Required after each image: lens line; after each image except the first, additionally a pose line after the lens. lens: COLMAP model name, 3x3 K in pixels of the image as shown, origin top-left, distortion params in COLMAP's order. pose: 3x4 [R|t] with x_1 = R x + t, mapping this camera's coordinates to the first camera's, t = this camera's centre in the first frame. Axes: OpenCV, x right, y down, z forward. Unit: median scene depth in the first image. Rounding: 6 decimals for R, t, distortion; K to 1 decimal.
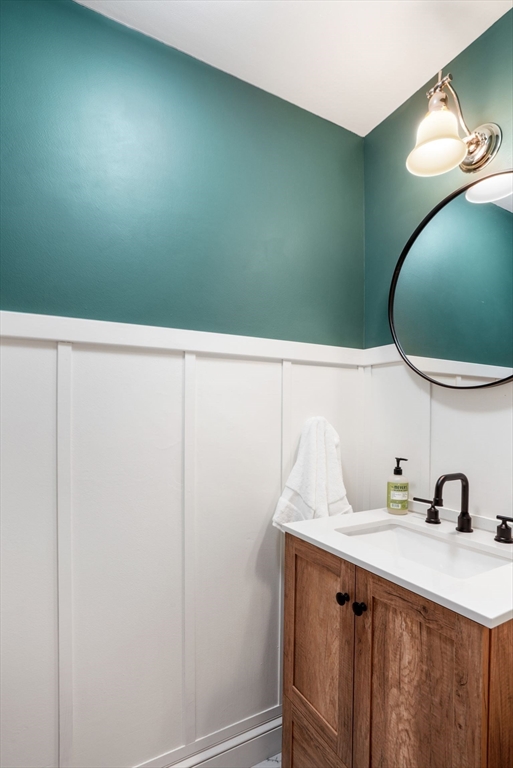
lens RADIAL K [[388.1, 0, 255.7], [0, 388.1, 425.3], [0, 0, 1]] dist [-0.061050, 0.029579]
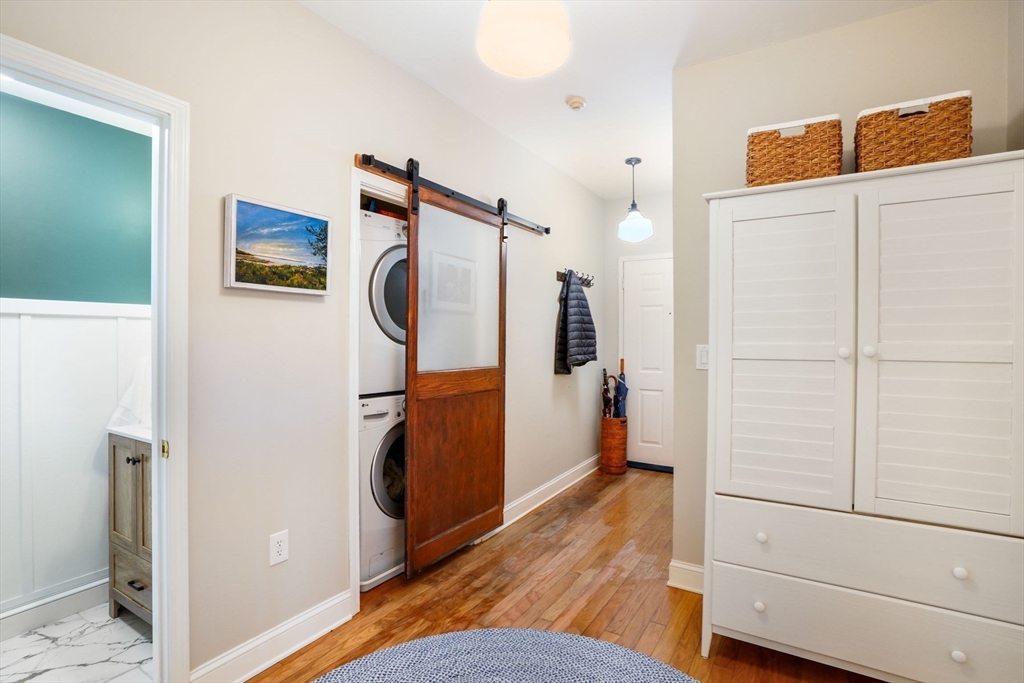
lens RADIAL K [[517.4, 0, 512.0], [0, 517.4, 341.5], [0, 0, 1]] dist [-0.061050, 0.029579]
pose [[0.868874, -0.010918, 0.494913, 0.478715], [0.012061, 0.999927, 0.000884, -0.069023], [-0.494887, 0.005201, 0.868942, -1.515887]]
